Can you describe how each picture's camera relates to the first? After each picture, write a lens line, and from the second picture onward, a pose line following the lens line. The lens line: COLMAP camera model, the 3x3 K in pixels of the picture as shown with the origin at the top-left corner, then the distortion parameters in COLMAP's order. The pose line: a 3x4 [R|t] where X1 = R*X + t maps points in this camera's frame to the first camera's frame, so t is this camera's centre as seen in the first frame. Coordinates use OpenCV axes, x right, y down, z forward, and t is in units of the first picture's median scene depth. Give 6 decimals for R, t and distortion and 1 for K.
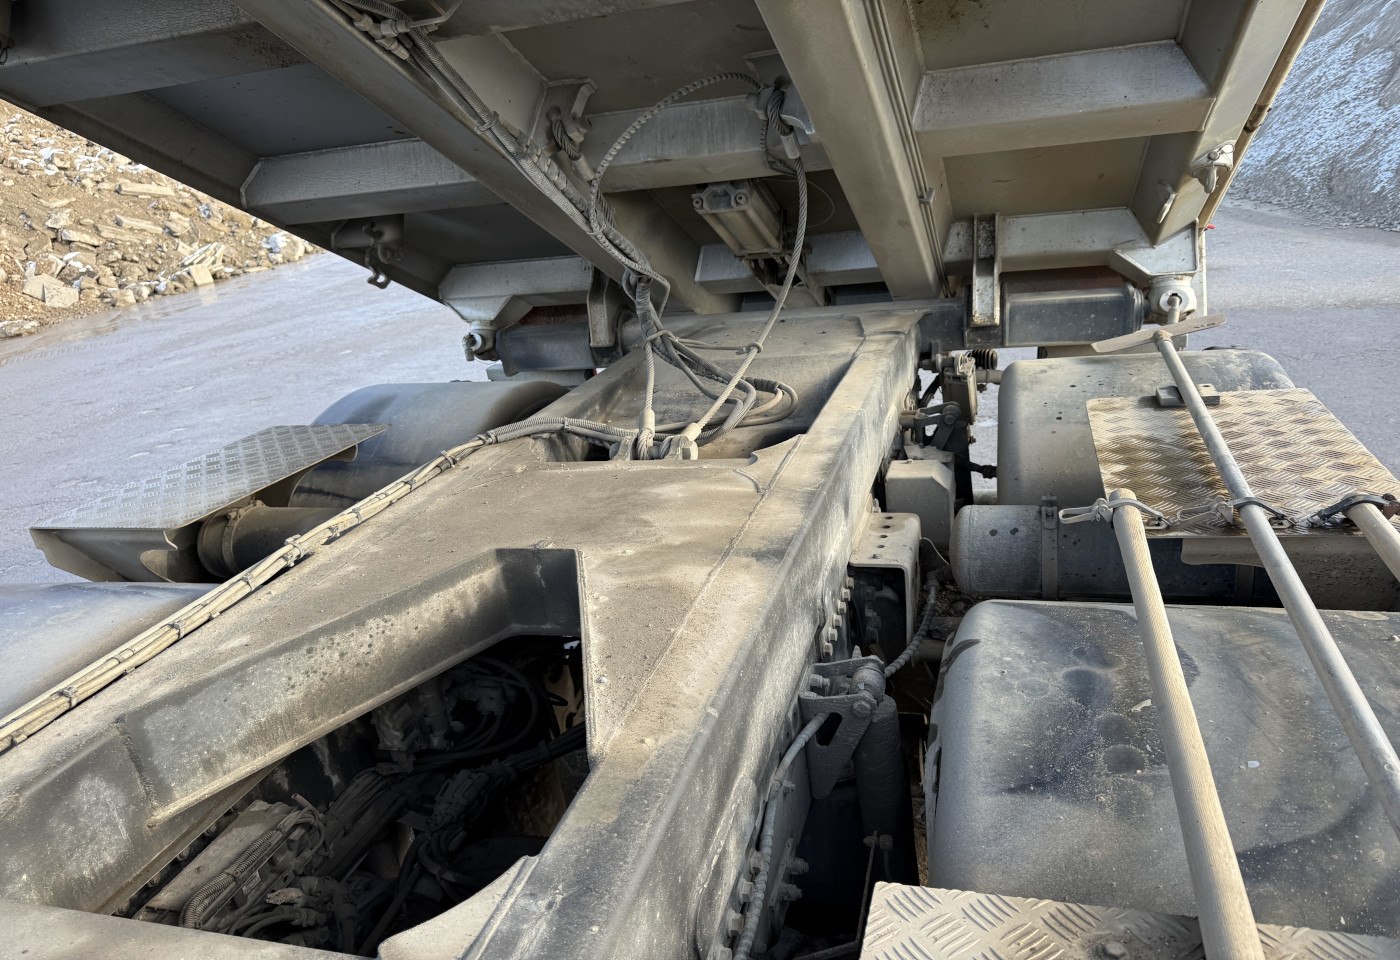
lens RADIAL K [[1007.3, 0, 696.5], [0, 1007.3, 523.5], [0, 0, 1]] dist [0.023371, -0.026411]
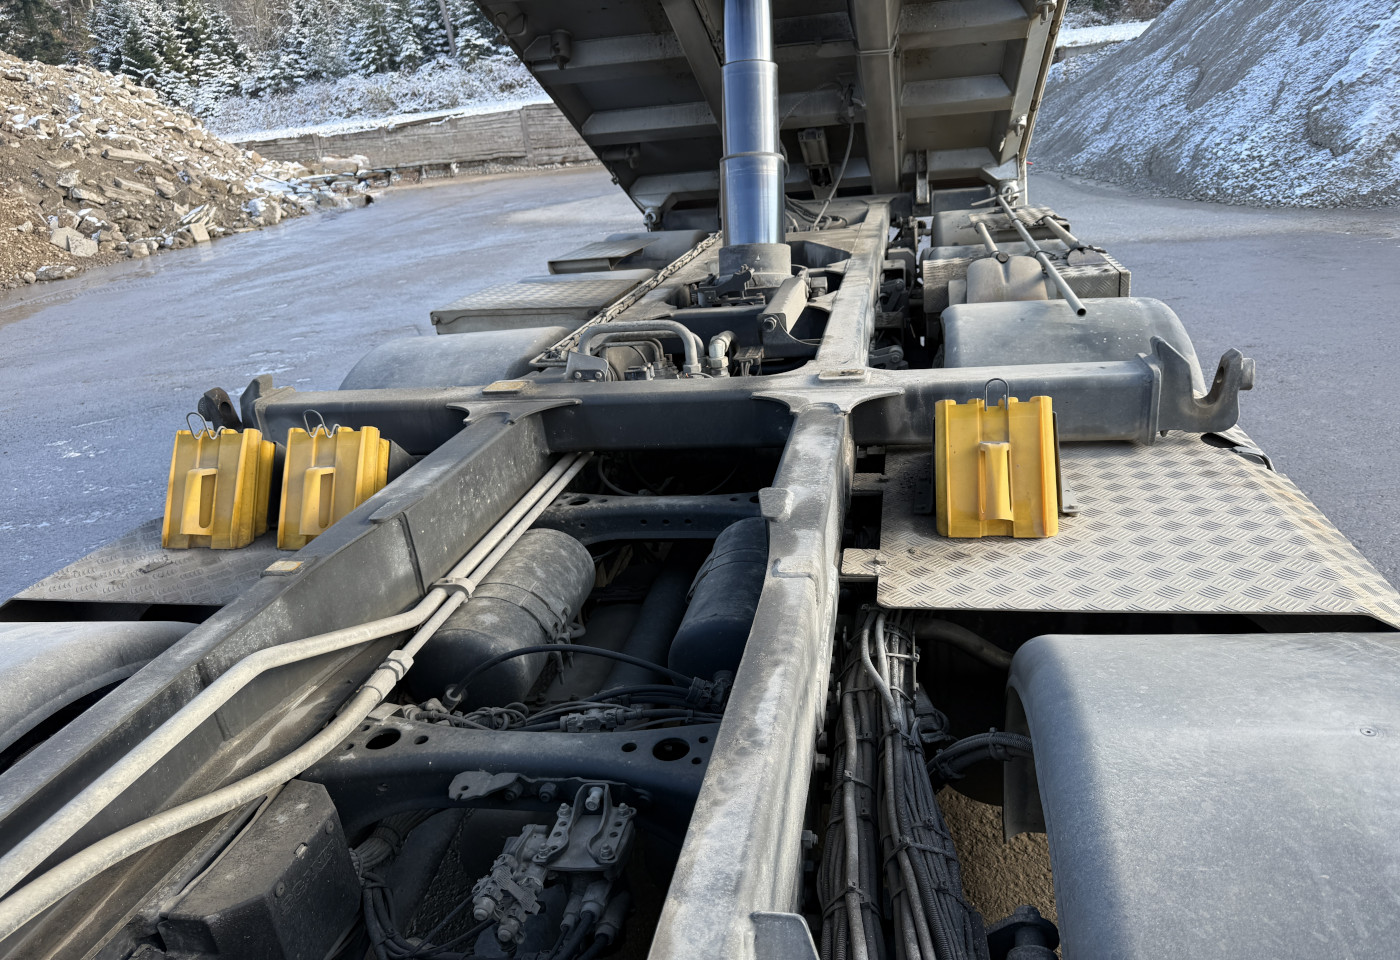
lens RADIAL K [[1007.3, 0, 696.5], [0, 1007.3, 523.5], [0, 0, 1]] dist [0.023371, -0.026411]
pose [[0.995199, -0.010462, 0.097312, -0.081648], [0.009567, 0.999908, 0.009664, 0.092497], [-0.097404, -0.008687, 0.995207, -0.218023]]
